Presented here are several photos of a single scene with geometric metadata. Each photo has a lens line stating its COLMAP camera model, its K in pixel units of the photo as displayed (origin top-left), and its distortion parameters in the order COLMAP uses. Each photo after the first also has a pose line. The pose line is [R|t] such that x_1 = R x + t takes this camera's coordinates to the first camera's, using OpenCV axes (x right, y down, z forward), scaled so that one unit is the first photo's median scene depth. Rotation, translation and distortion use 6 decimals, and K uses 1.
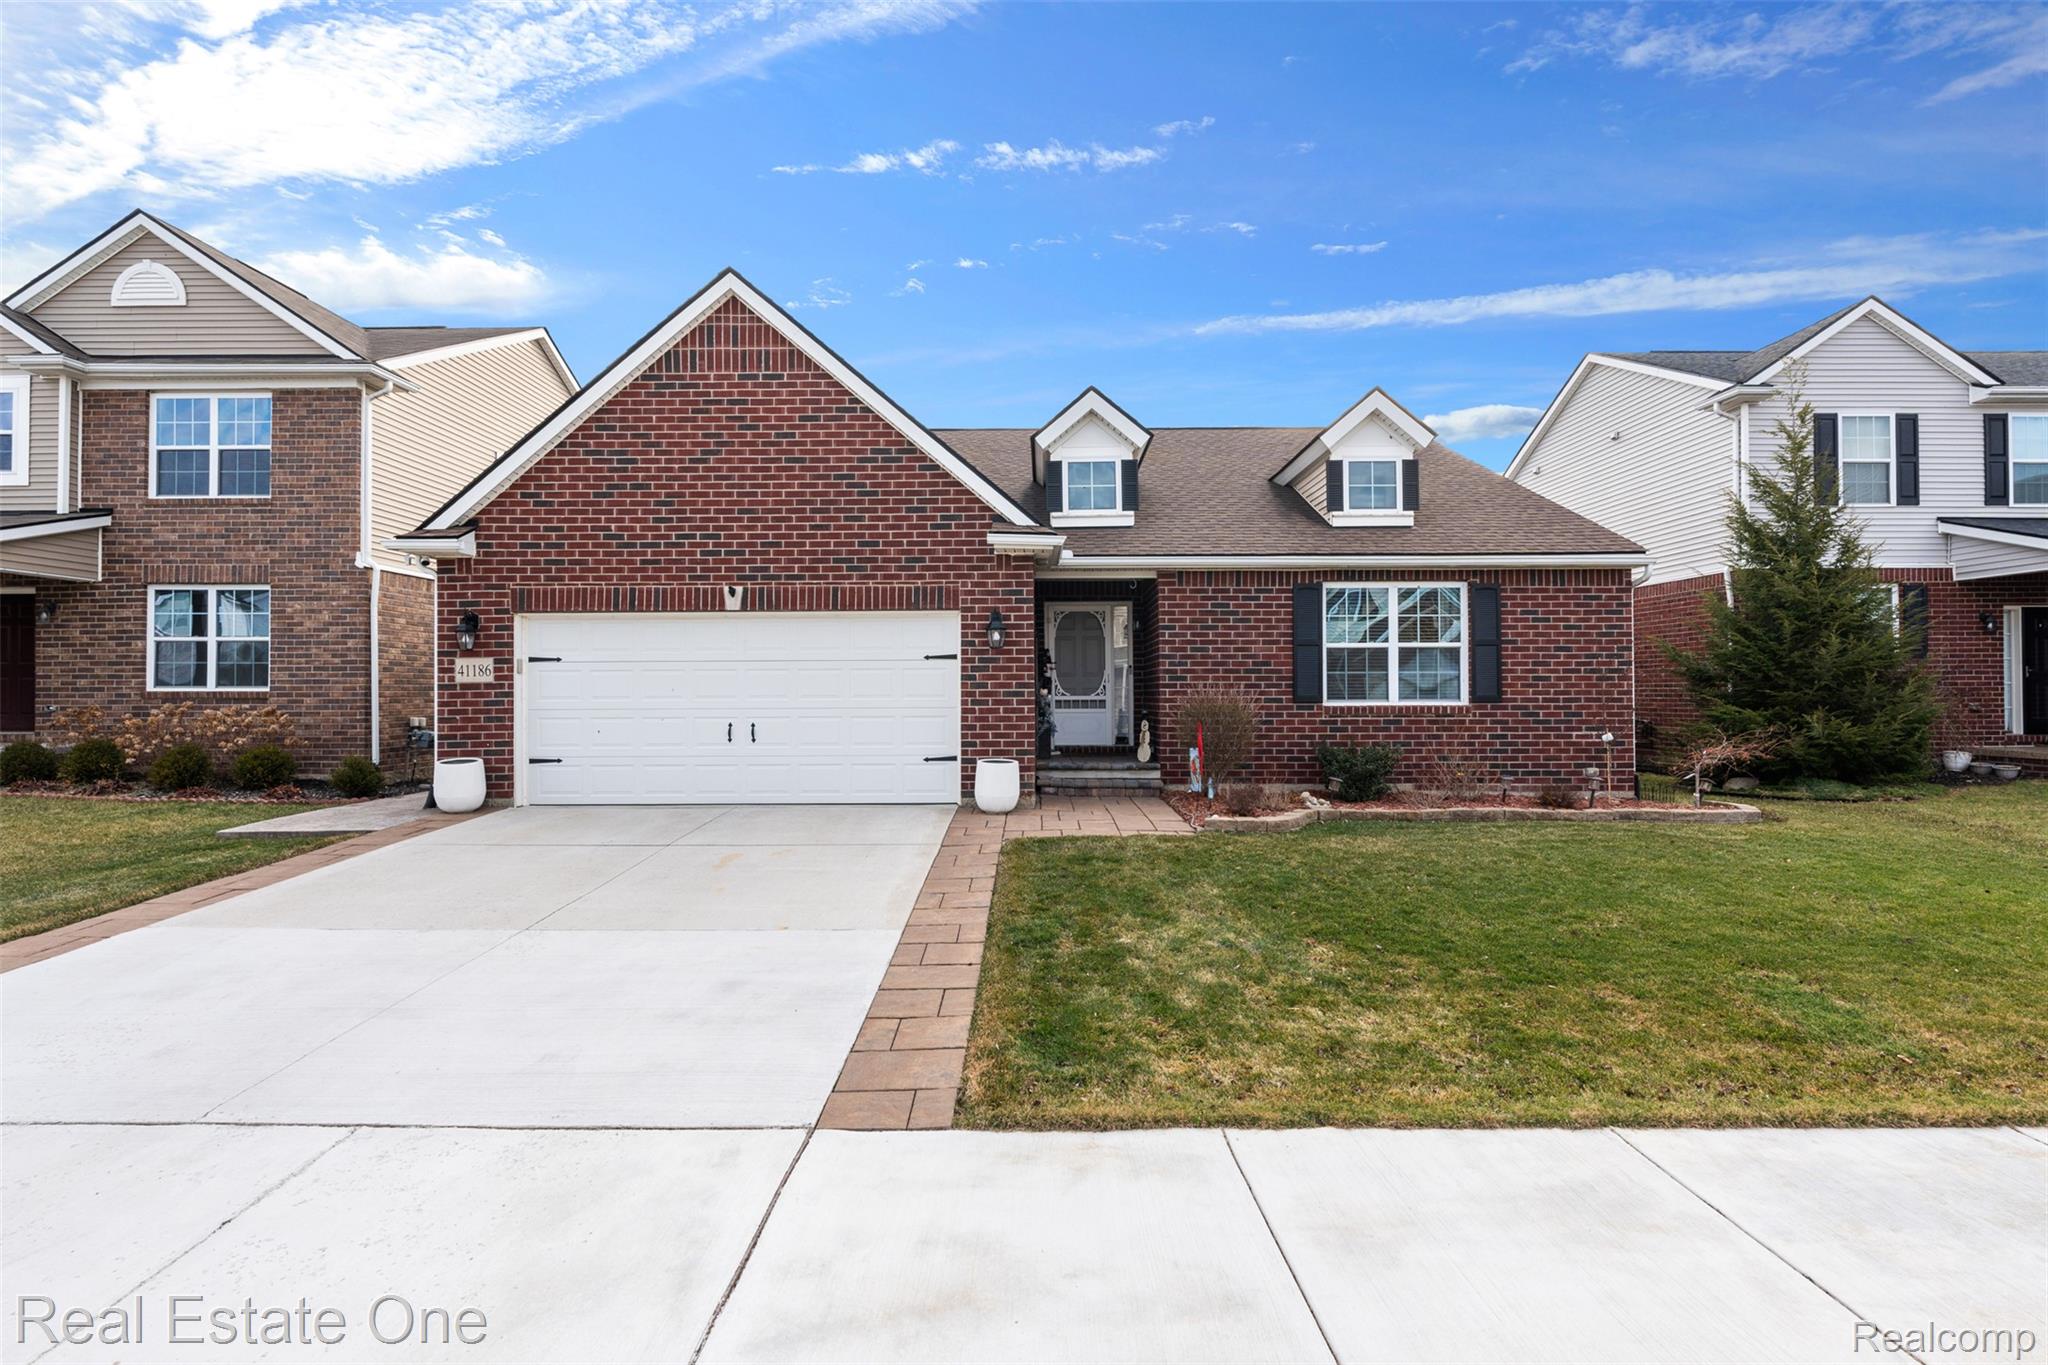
lens RADIAL K [[922.8, 0, 1059.2], [0, 922.8, 689.0], [0, 0, 1]] dist [-0.001970, 0.000163]
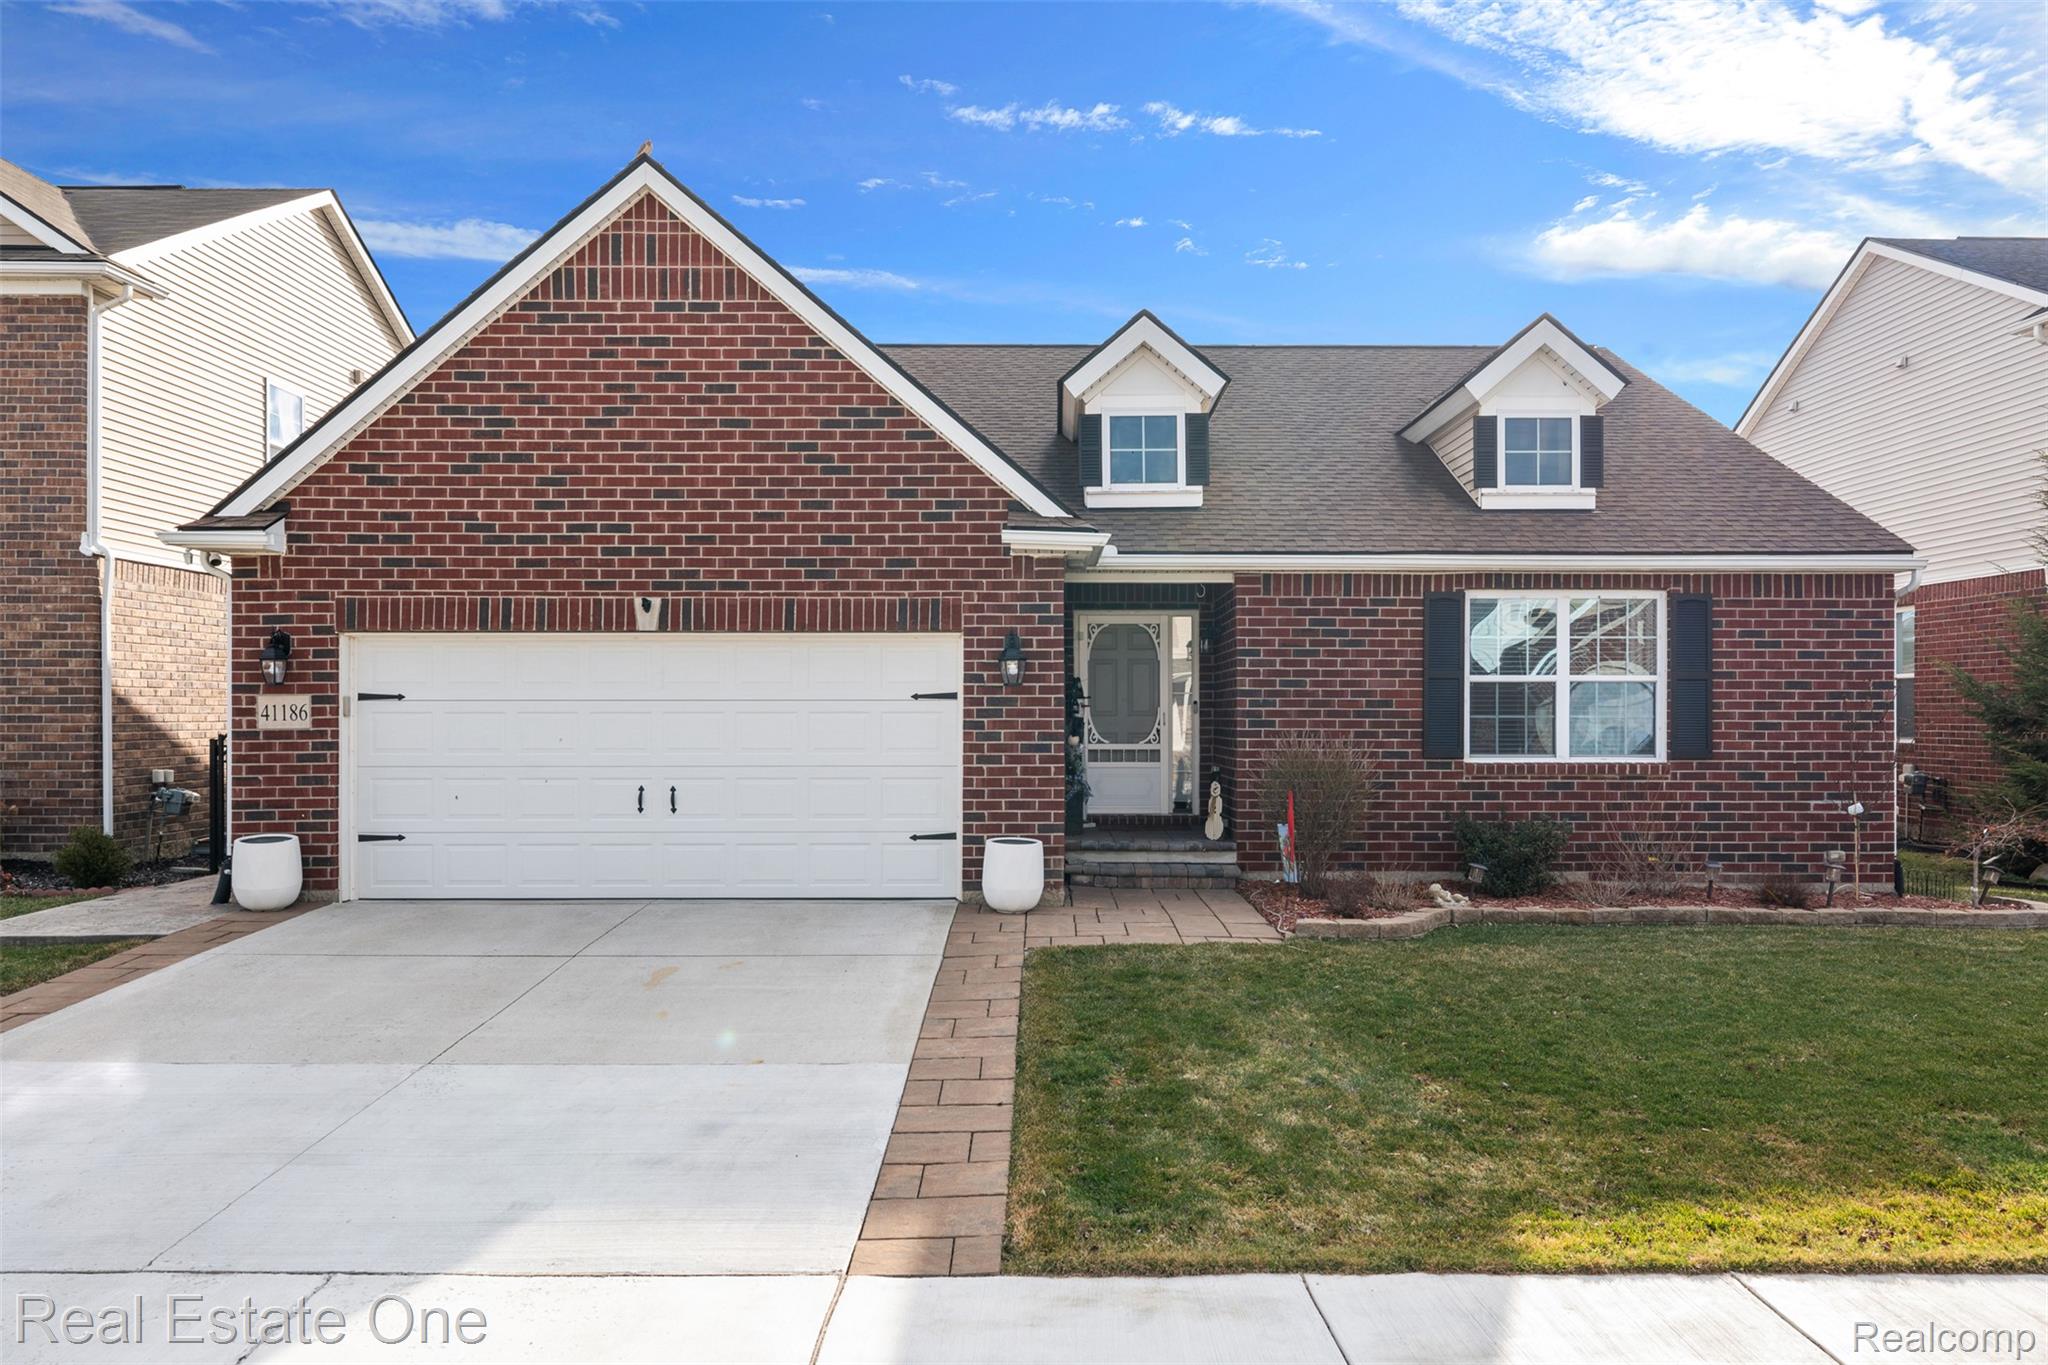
lens RADIAL K [[1465.4, 0, 1109.1], [0, 1465.4, 718.9], [0, 0, 1]] dist [0.008661, -0.002717]
pose [[0.999773, 0.005235, 0.020654, -0.015768], [-0.005403, 0.999953, 0.008087, -0.027492], [-0.020610, -0.008197, 0.999754, -0.154581]]
